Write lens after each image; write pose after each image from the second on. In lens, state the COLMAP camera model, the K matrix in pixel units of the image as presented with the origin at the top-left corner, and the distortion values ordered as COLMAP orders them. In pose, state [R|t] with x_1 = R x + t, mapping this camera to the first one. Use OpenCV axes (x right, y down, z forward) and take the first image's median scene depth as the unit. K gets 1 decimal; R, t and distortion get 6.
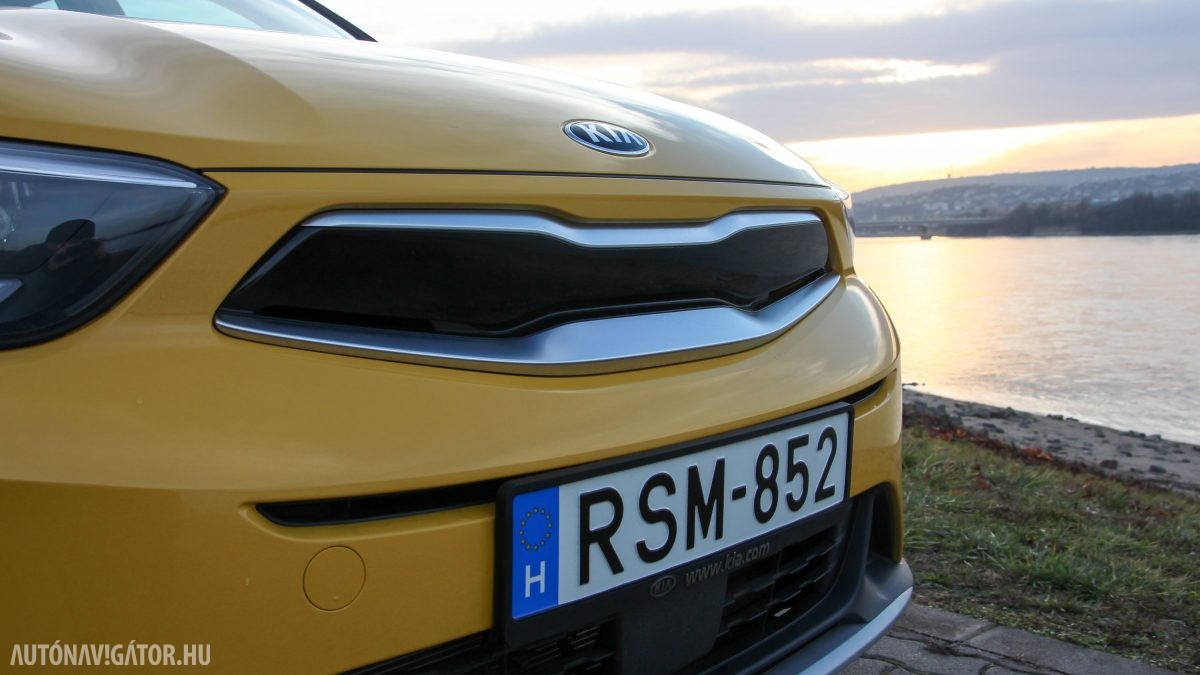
lens RADIAL K [[1180.5, 0, 600.0], [0, 1180.5, 337.5], [0, 0, 1]] dist [-0.097677, 0.002324]
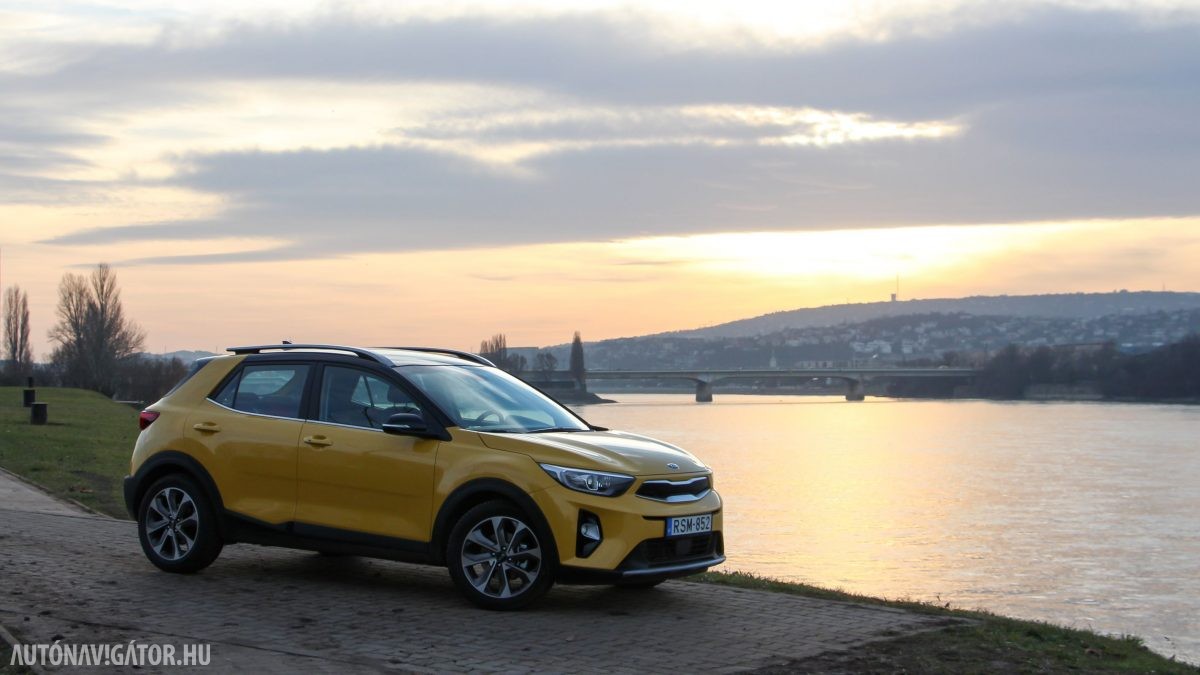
lens RADIAL K [[1965.7, 0, 600.0], [0, 1965.7, 337.5], [0, 0, 1]] dist [-0.005269, -0.028914]
pose [[0.989534, 0.032221, 0.140654, -1.969527], [-0.016508, 0.993629, -0.111484, 0.334504], [-0.143350, 0.107995, 0.983762, -9.765734]]
